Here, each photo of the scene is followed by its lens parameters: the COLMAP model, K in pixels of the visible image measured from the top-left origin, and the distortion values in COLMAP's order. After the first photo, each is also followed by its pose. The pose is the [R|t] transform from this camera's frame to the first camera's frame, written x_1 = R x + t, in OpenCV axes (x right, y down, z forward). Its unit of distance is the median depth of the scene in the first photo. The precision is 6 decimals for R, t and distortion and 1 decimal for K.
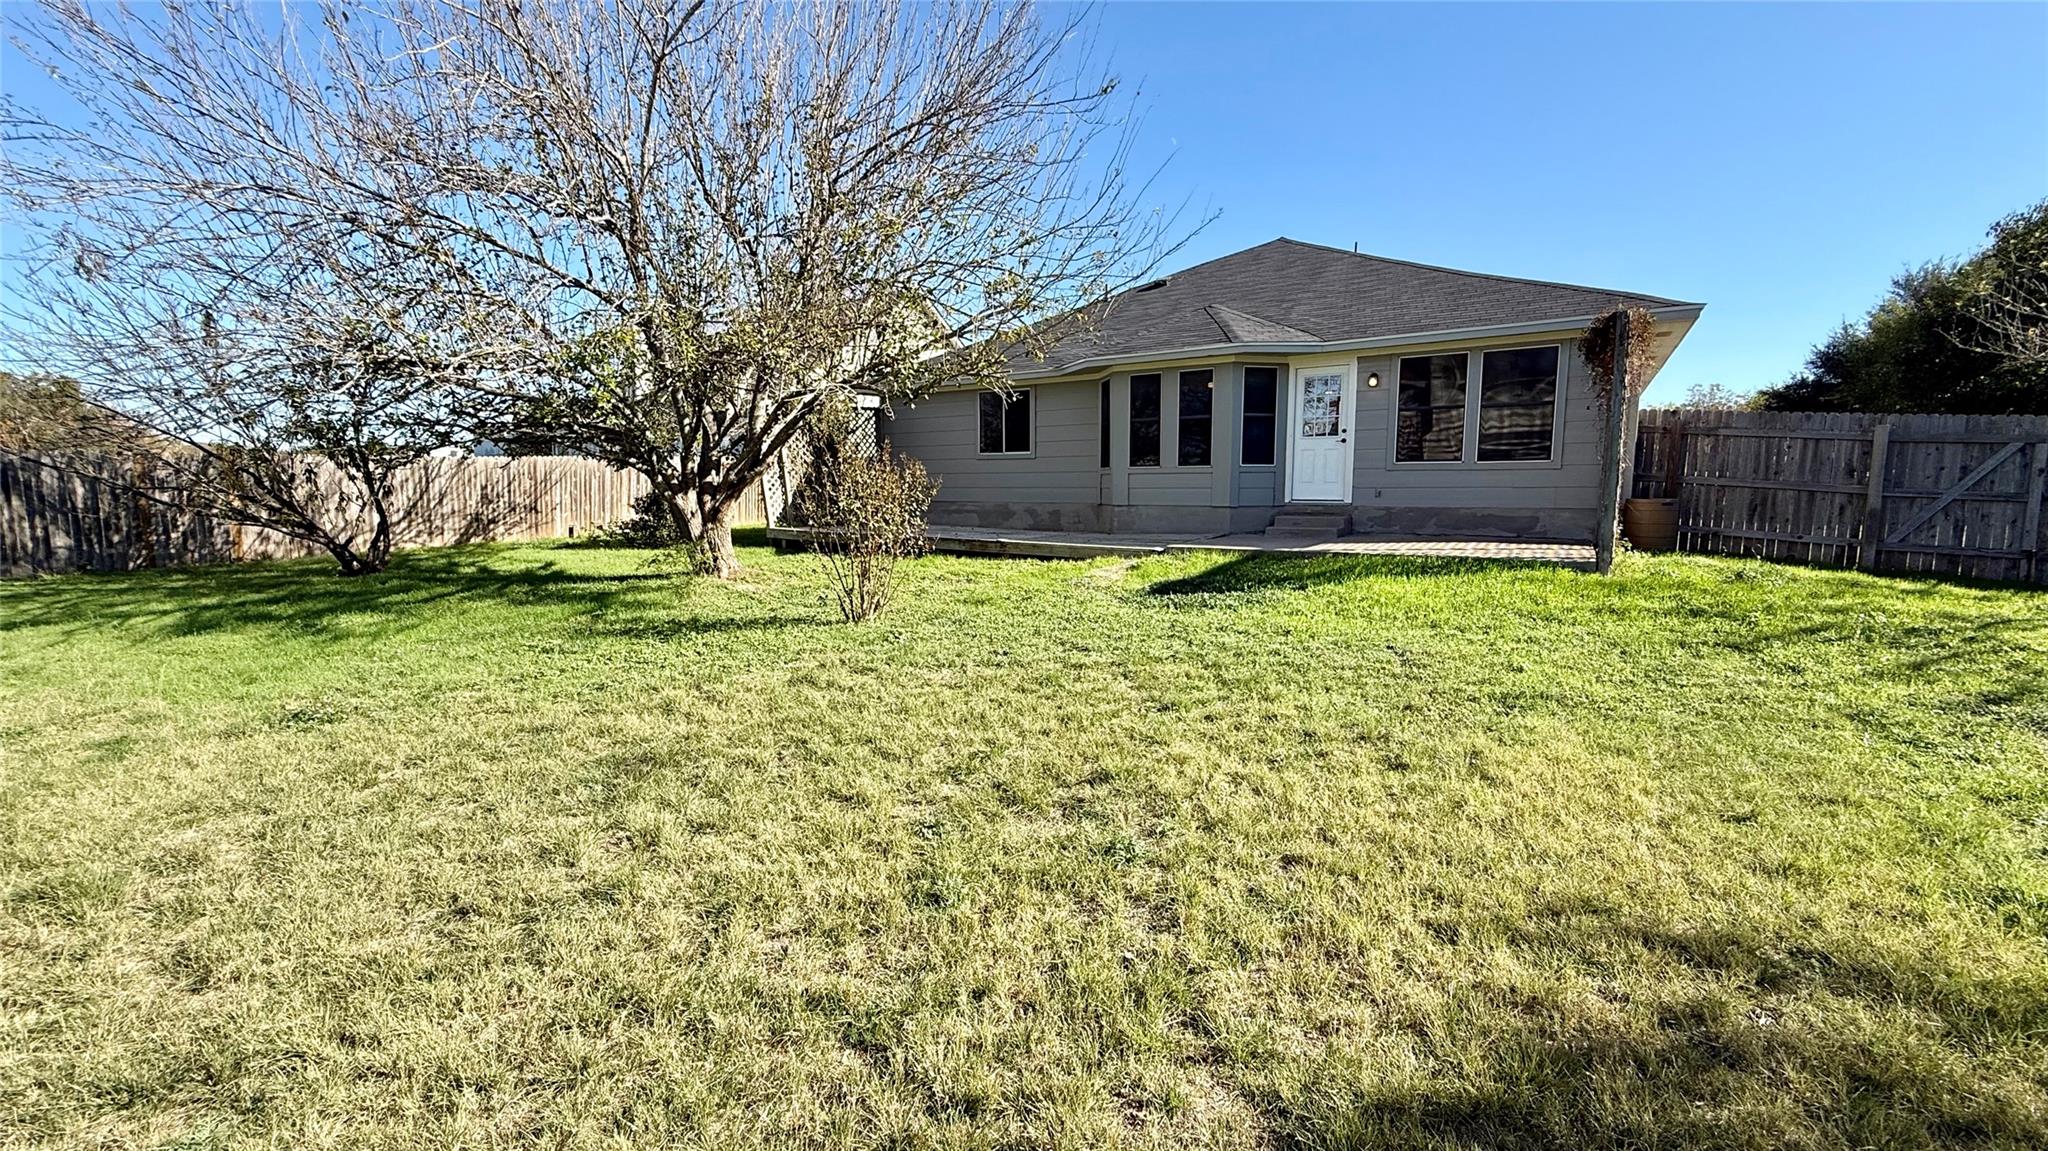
lens RADIAL K [[838.6, 0, 1027.1], [0, 838.6, 576.0], [0, 0, 1]] dist [0.001753, 0.000004]
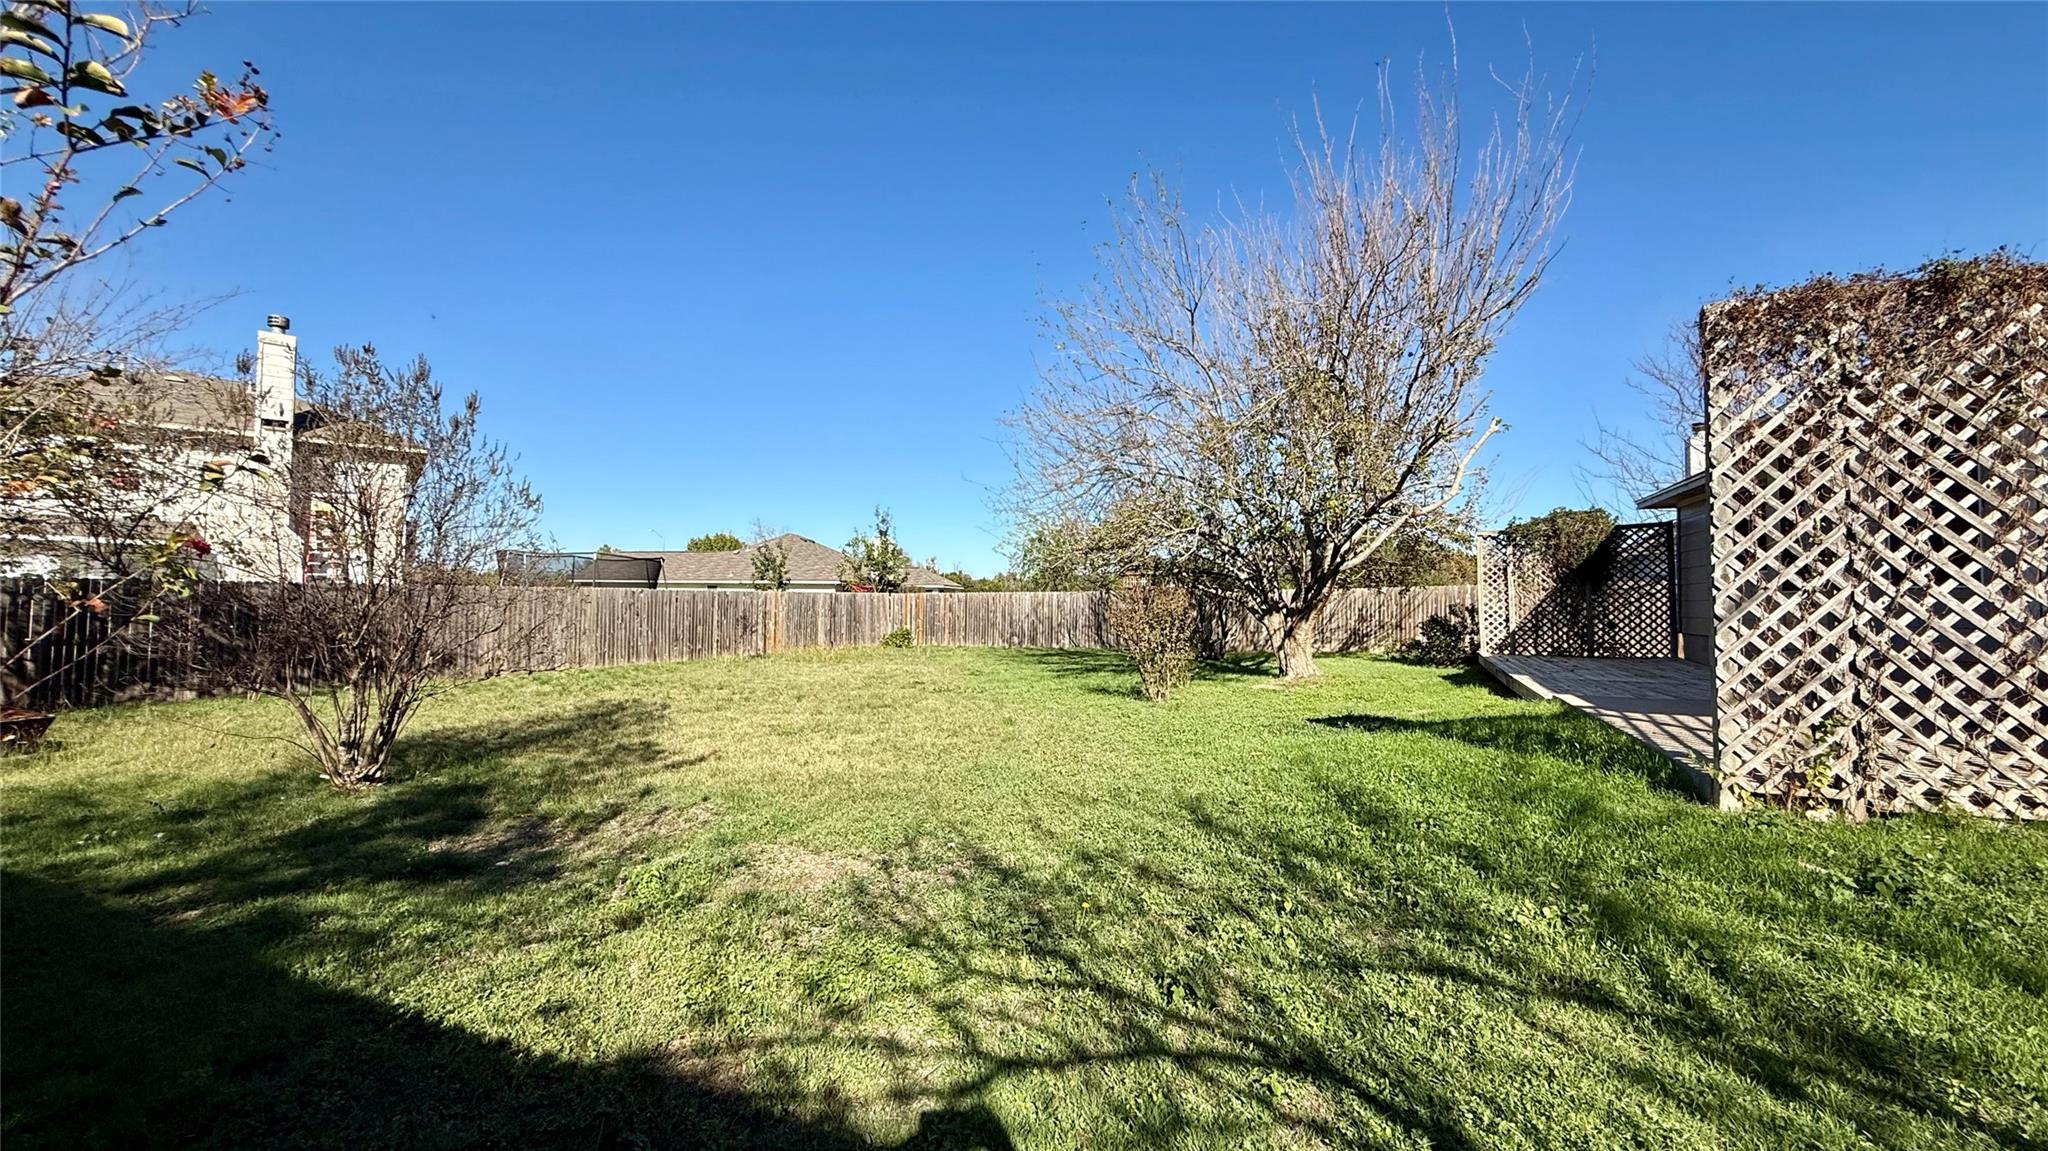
lens RADIAL K [[838.6, 0, 1030.5], [0, 838.6, 577.8], [0, 0, 1]] dist [0.001753, 0.000004]
pose [[0.193776, -0.026483, -0.980688, 0.743382], [-0.112438, 0.992449, -0.049018, -0.043599], [0.974581, 0.119765, 0.189335, 0.319888]]
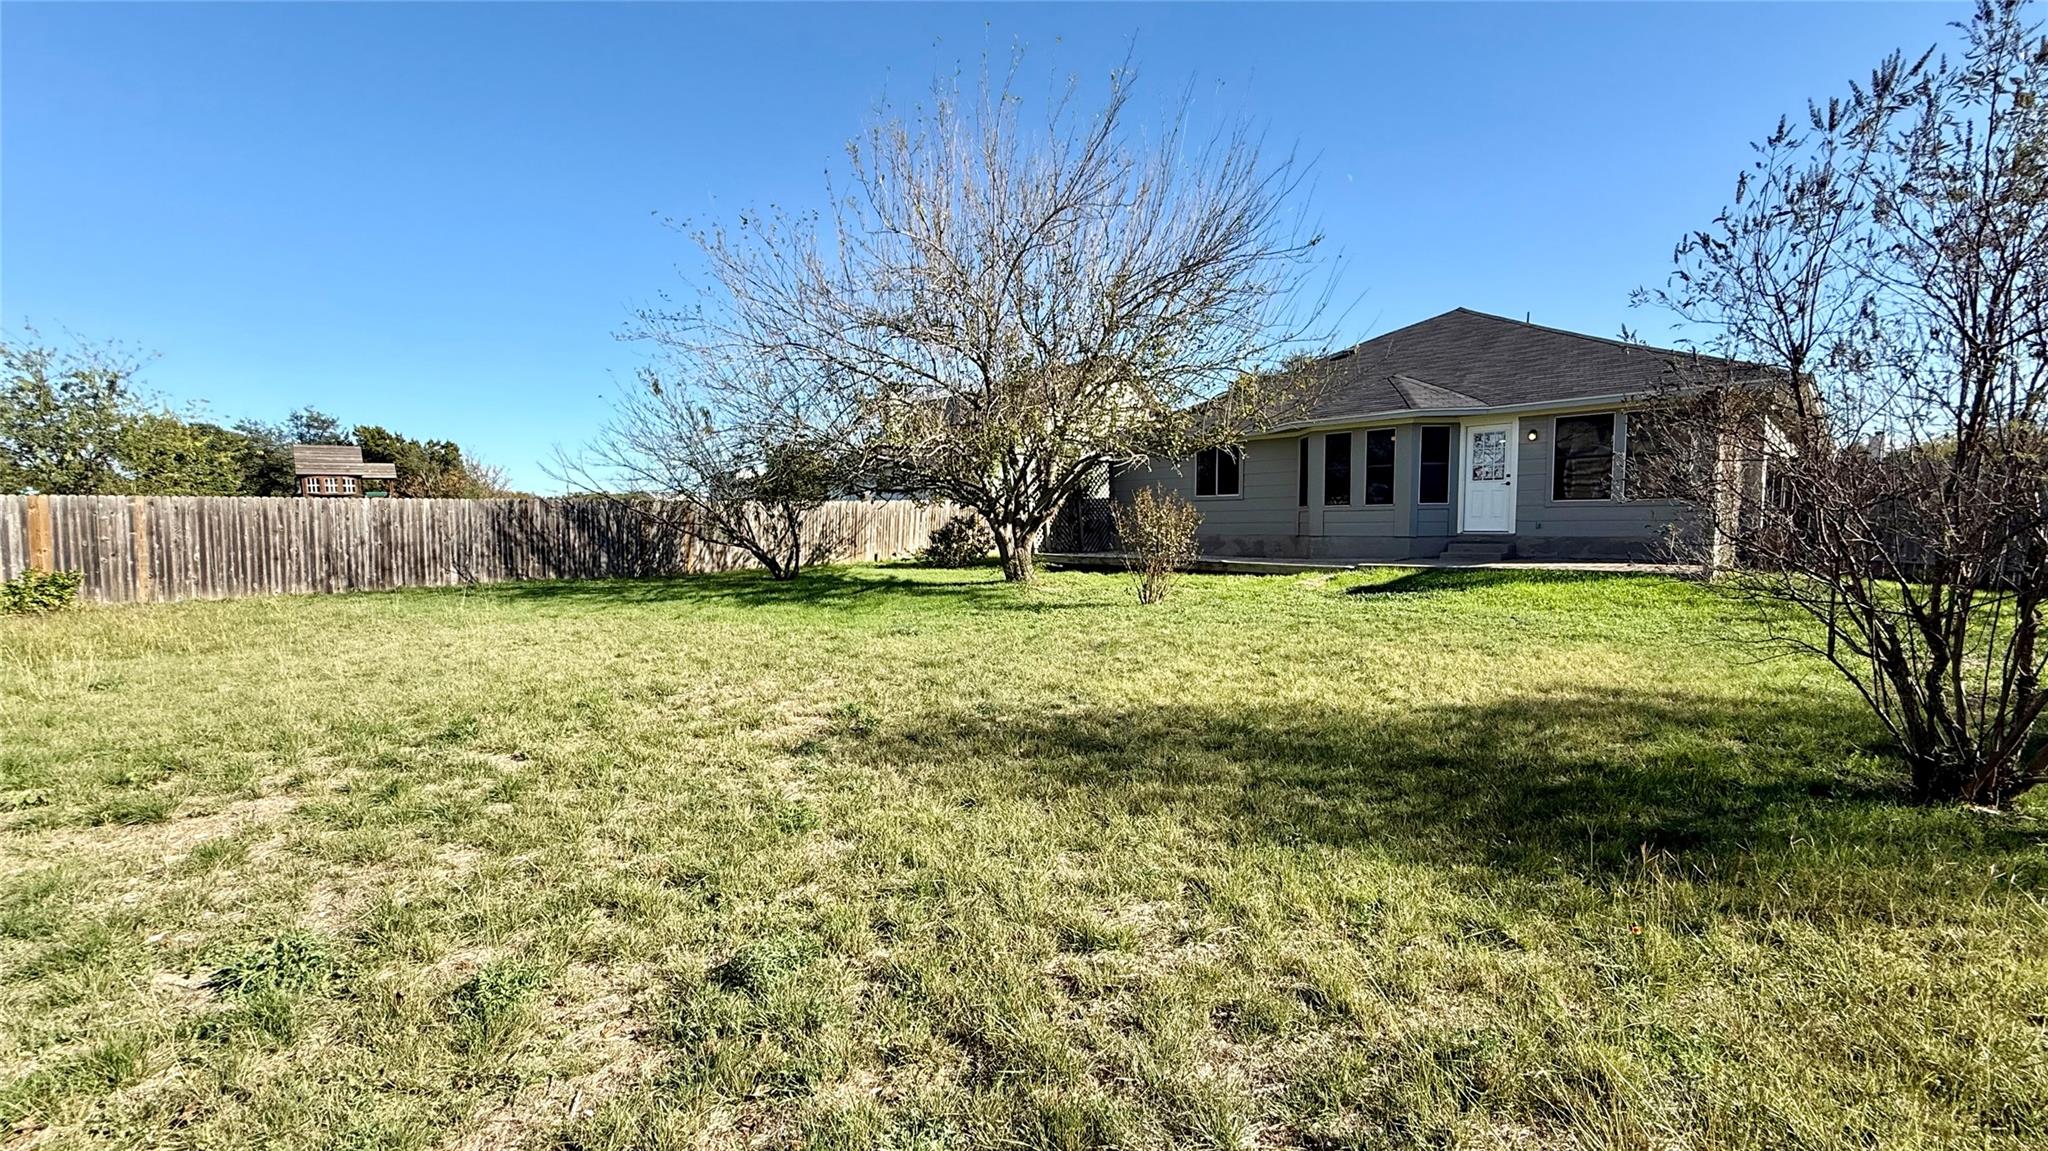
lens RADIAL K [[838.6, 0, 1014.6], [0, 838.6, 582.3], [0, 0, 1]] dist [0.001753, 0.000004]
pose [[0.977837, 0.011413, -0.209056, -0.075591], [-0.019825, 0.999074, -0.038187, 0.047089], [0.208426, 0.041486, 0.977158, -0.360559]]
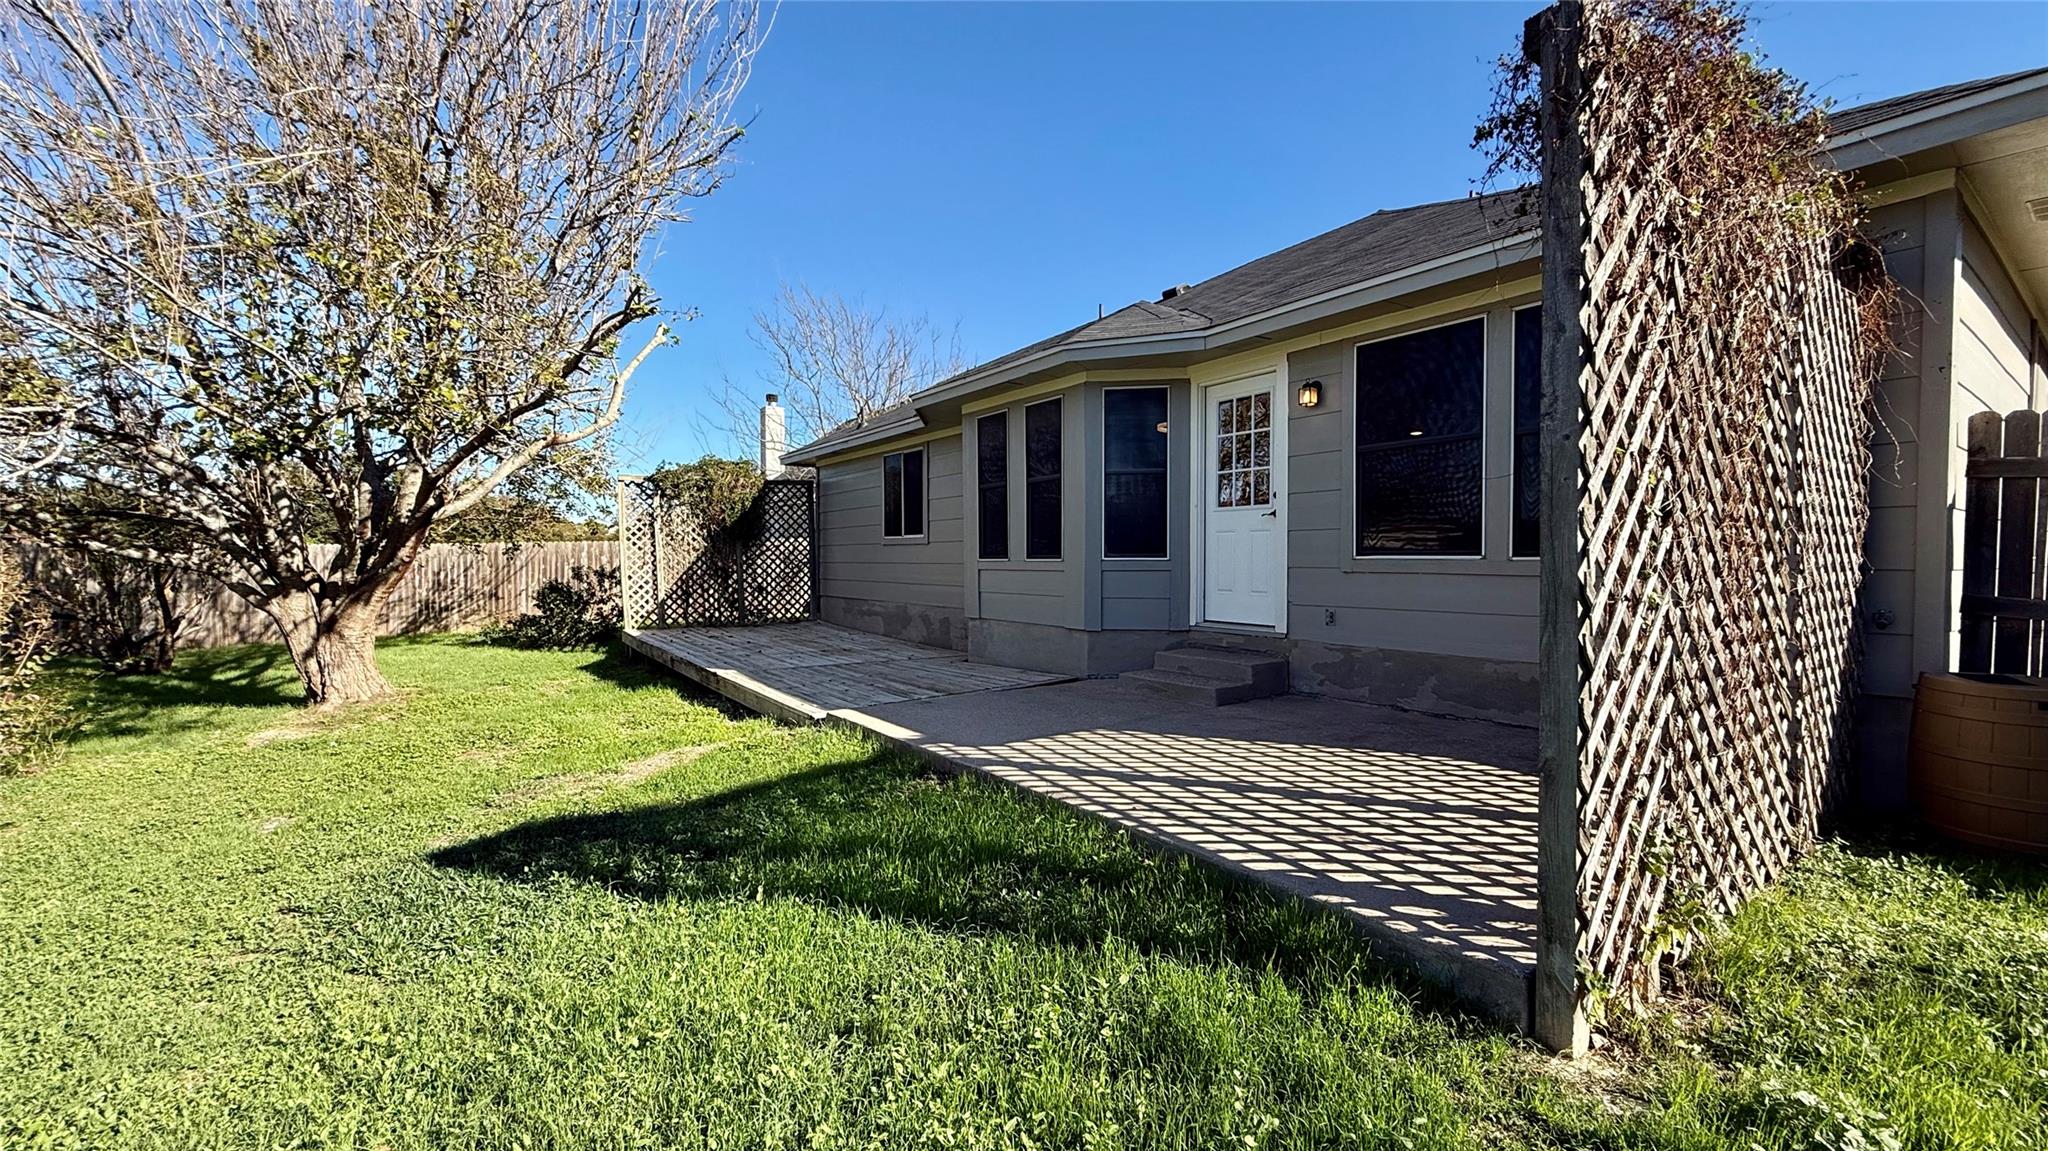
lens RADIAL K [[838.6, 0, 1031.7], [0, 838.6, 582.3], [0, 0, 1]] dist [0.001753, 0.000004]
pose [[0.938164, 0.014580, -0.345885, 0.419494], [-0.042182, 0.996483, -0.072408, -0.075191], [0.343613, 0.082521, 0.935479, 0.467383]]
